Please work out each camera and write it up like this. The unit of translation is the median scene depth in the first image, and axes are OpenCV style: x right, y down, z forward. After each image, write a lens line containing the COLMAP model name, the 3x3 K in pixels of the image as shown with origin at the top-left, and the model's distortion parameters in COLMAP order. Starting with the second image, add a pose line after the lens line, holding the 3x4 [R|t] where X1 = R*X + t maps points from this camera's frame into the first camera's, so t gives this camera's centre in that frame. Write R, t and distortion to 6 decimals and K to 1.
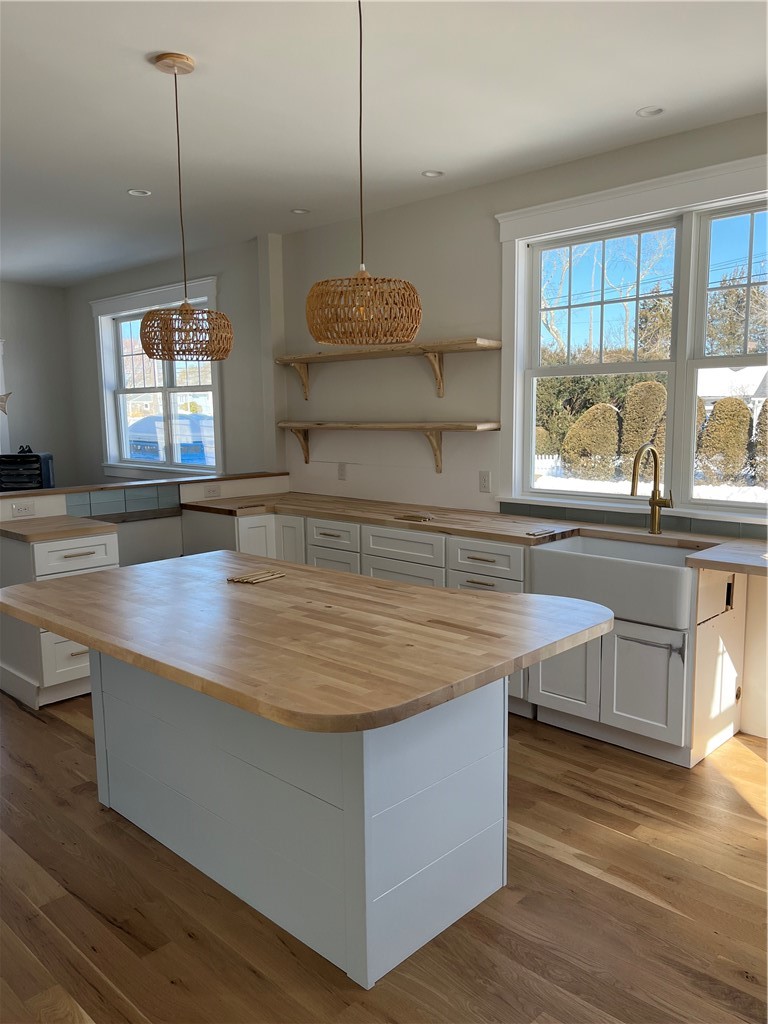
lens RADIAL K [[781.8, 0, 384.0], [0, 781.8, 512.0], [0, 0, 1]] dist [0.077549, 0.000312]
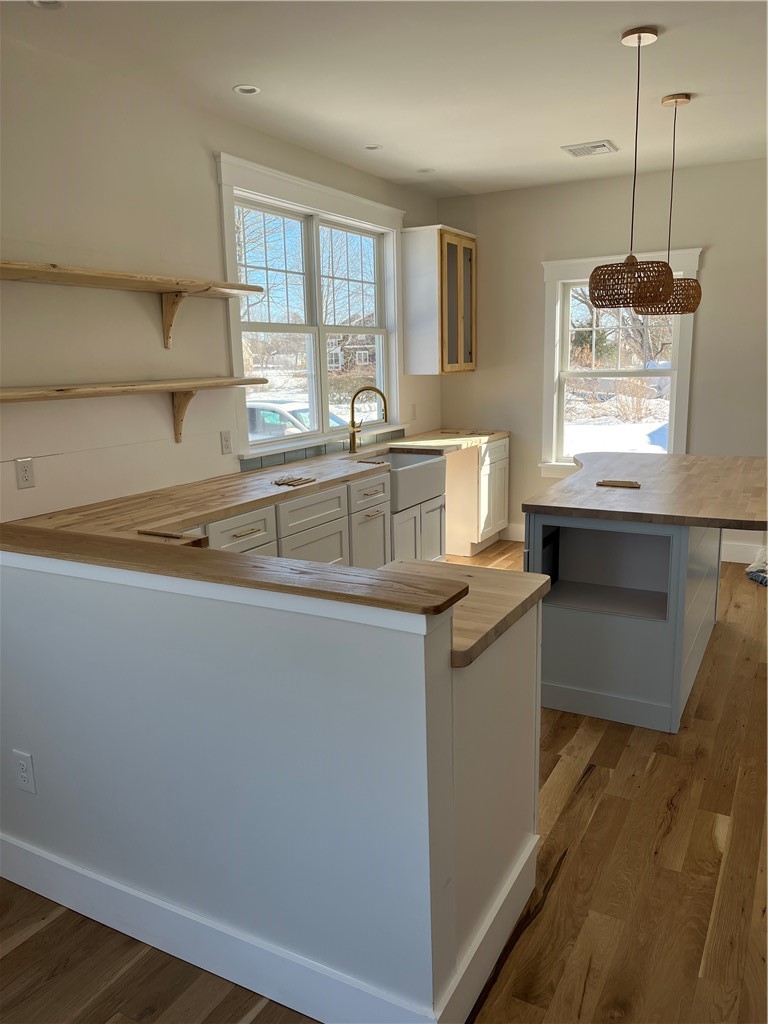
lens RADIAL K [[781.8, 0, 384.0], [0, 781.8, 512.0], [0, 0, 1]] dist [0.077549, 0.000312]
pose [[-0.259089, -0.175280, 0.949816, -0.812911], [0.143209, 0.965554, 0.217248, -0.132644], [-0.955178, 0.192308, -0.225063, 1.028961]]
